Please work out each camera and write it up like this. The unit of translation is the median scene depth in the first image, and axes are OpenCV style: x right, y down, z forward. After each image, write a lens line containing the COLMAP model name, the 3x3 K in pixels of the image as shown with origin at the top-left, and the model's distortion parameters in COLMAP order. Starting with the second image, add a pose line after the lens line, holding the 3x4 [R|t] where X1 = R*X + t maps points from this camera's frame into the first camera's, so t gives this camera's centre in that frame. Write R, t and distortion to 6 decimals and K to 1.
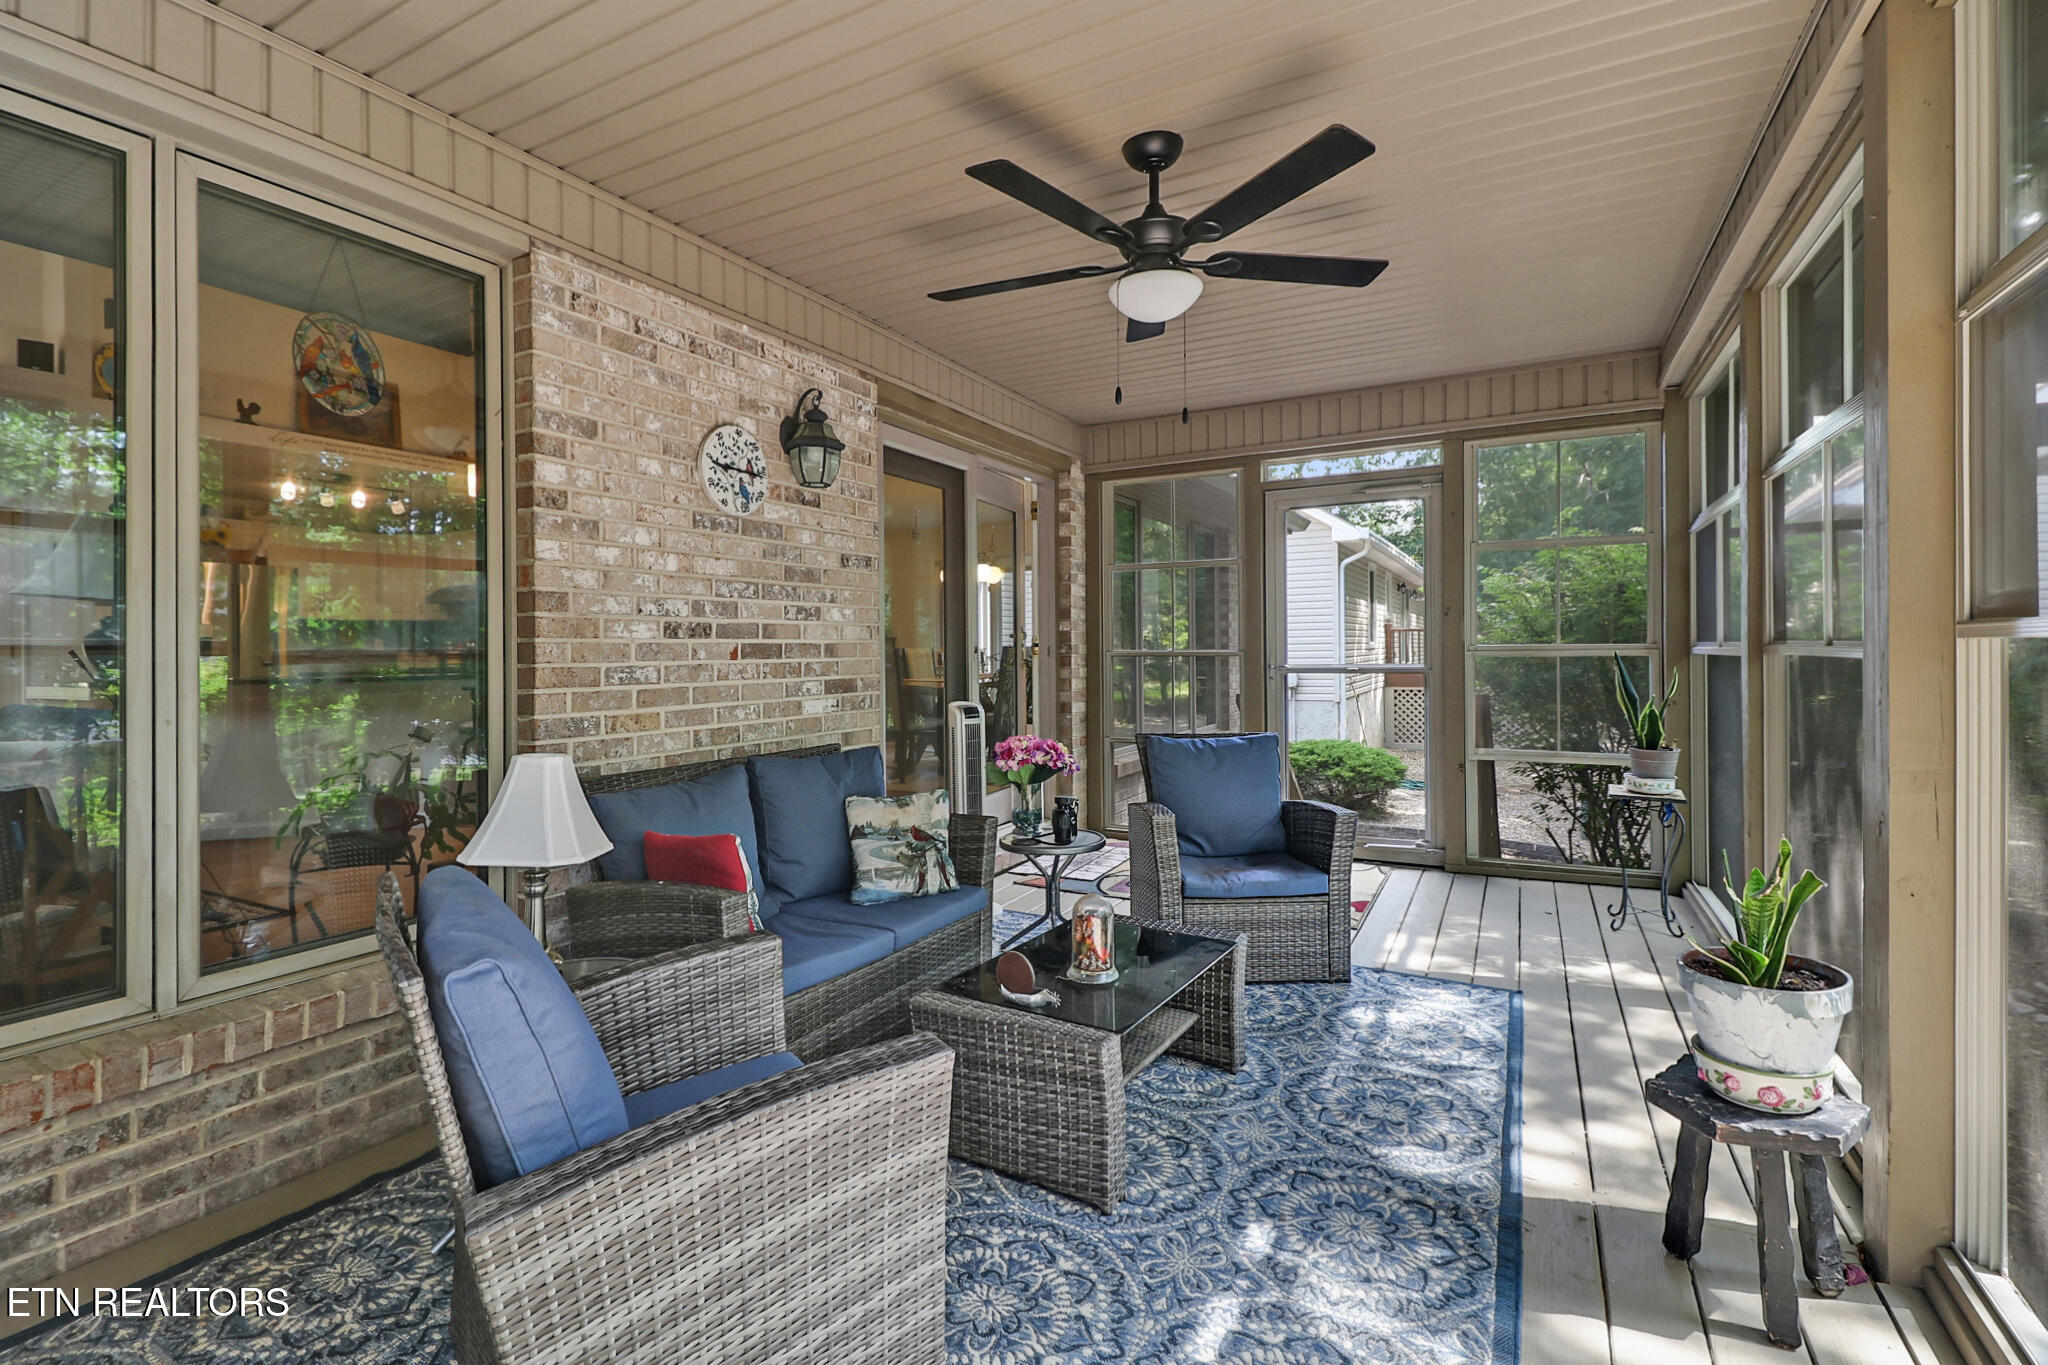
lens RADIAL K [[941.6, 0, 1020.7], [0, 941.6, 665.8], [0, 0, 1]] dist [-0.003730, -0.009787]
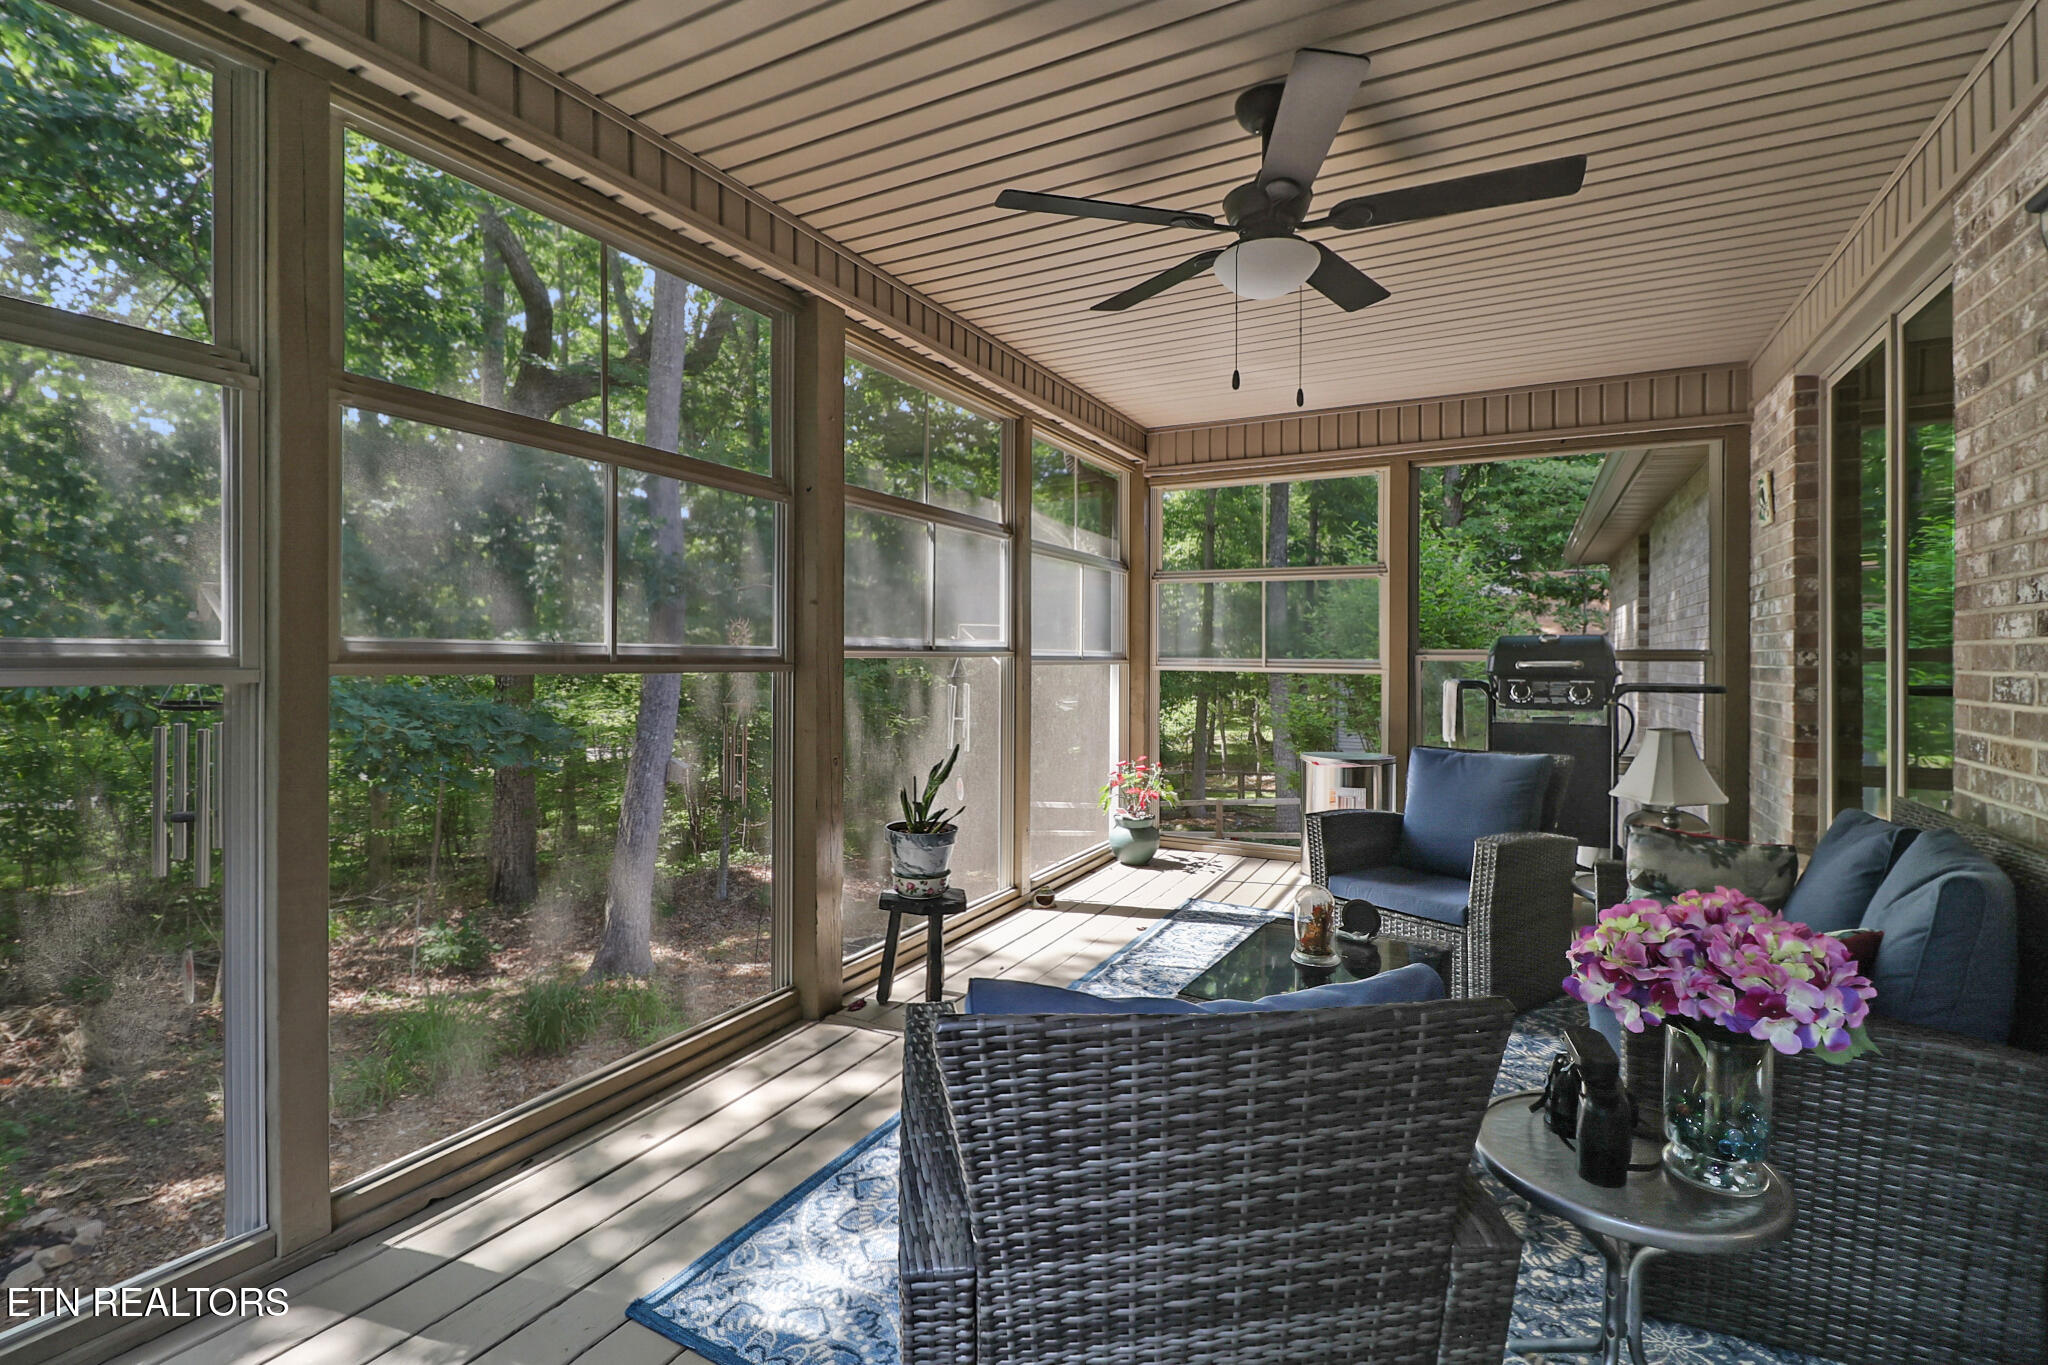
lens RADIAL K [[941.6, 0, 1026.4], [0, 941.6, 669.0], [0, 0, 1]] dist [-0.003730, -0.009787]
pose [[-0.999717, 0.012086, -0.020495, 0.334786], [0.011763, 0.999806, 0.015826, -0.025208], [0.020683, 0.015580, -0.999665, 1.636318]]
